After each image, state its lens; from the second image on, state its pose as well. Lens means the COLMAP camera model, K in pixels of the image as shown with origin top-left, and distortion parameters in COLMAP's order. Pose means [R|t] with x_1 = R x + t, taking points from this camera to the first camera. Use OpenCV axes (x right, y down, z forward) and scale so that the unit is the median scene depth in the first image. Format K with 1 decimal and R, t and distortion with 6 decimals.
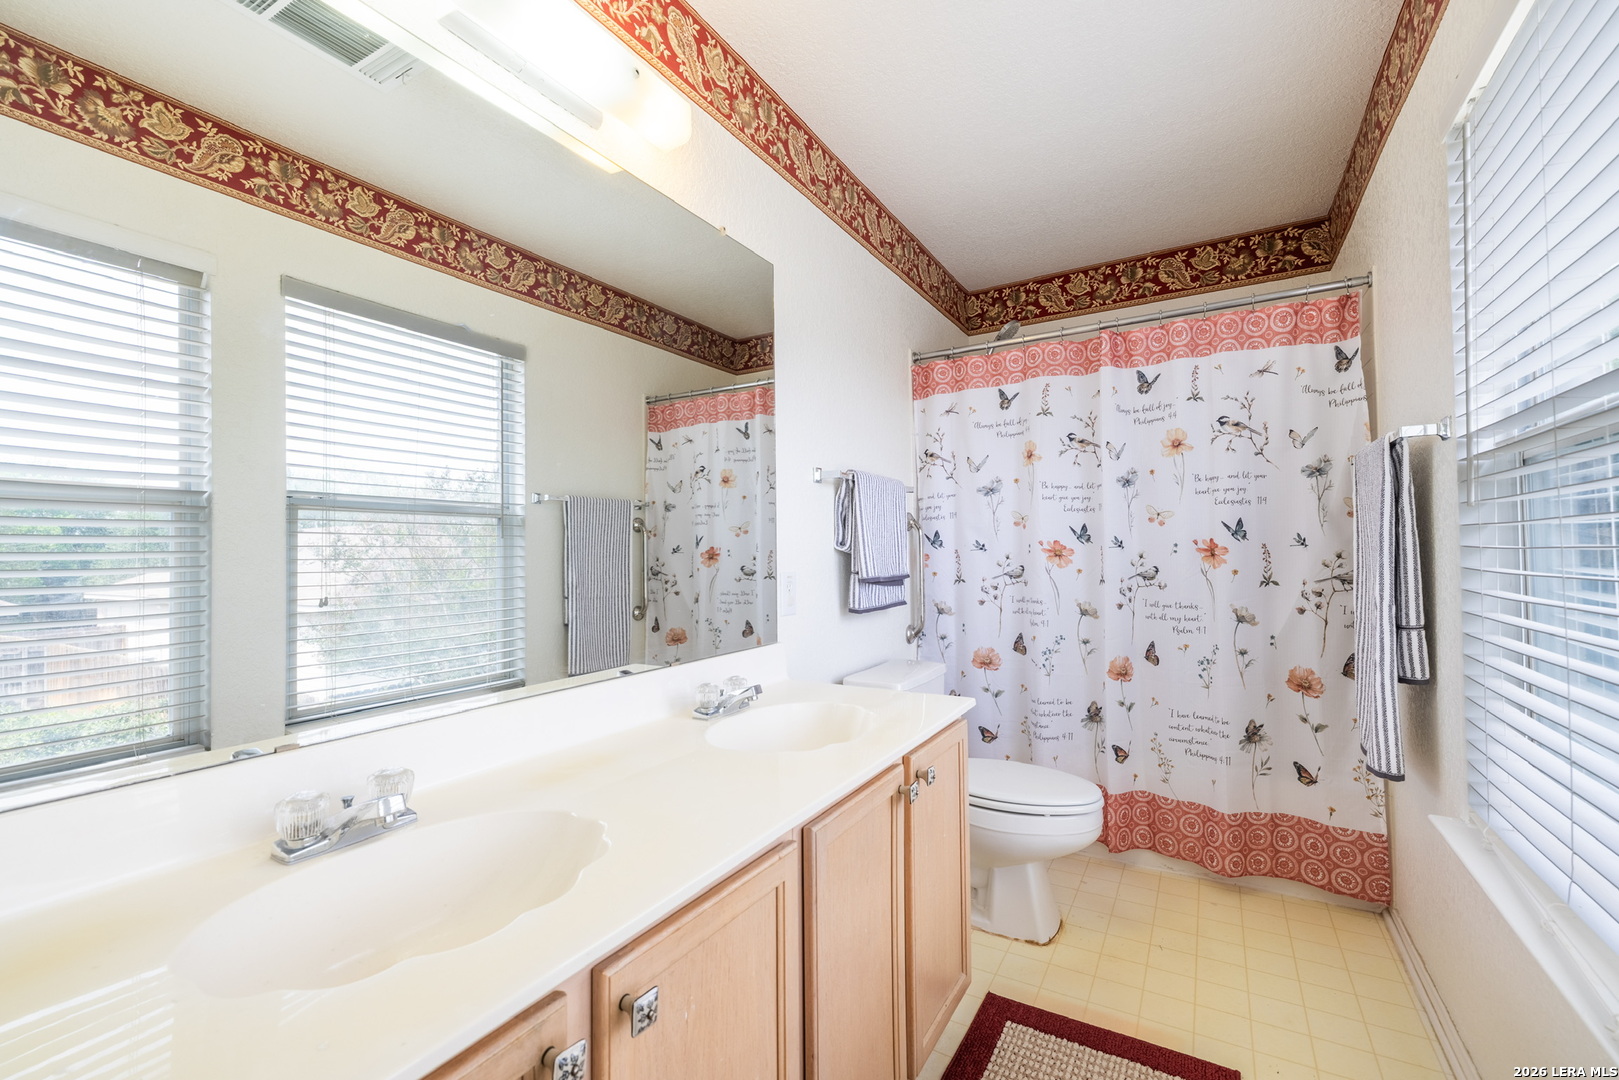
lens RADIAL K [[682.4, 0, 807.7], [0, 682.4, 542.1], [0, 0, 1]] dist [0.002056, 0.000191]
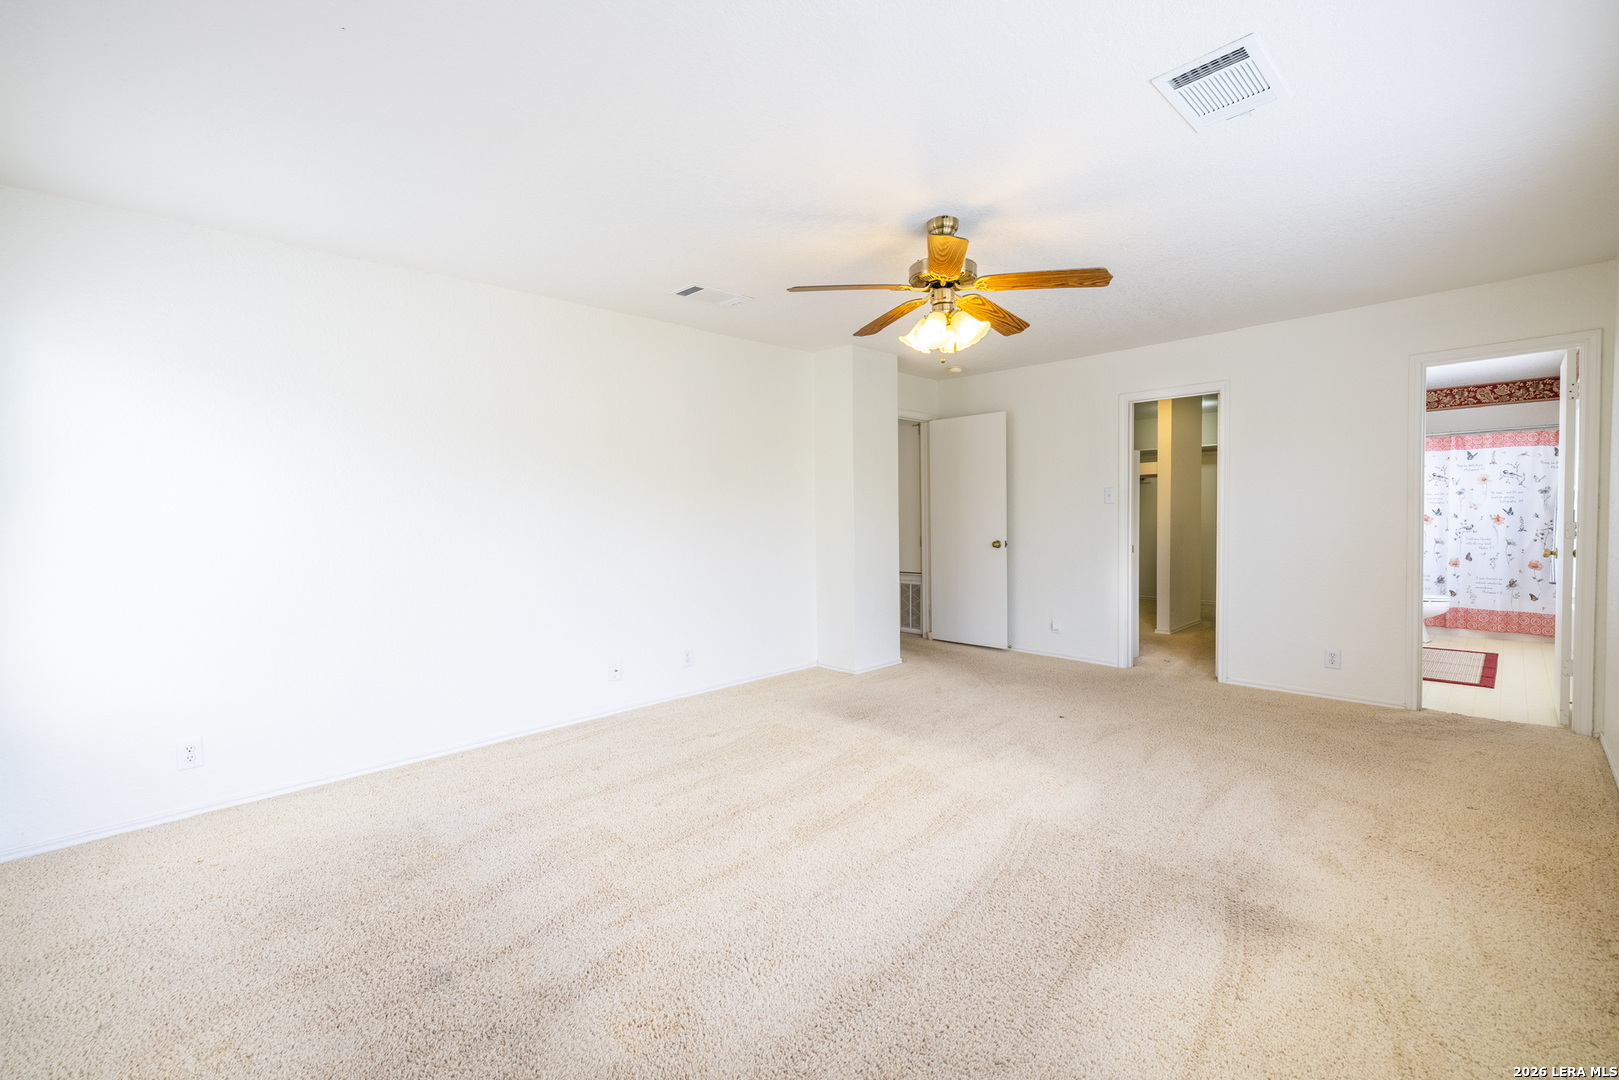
lens RADIAL K [[682.4, 0, 812.2], [0, 682.4, 537.6], [0, 0, 1]] dist [0.002056, 0.000191]
pose [[0.966030, 0.014745, -0.258011, -1.360134], [-0.002180, 0.998800, 0.048920, -0.040564], [0.258423, -0.046695, 0.964903, -2.367783]]
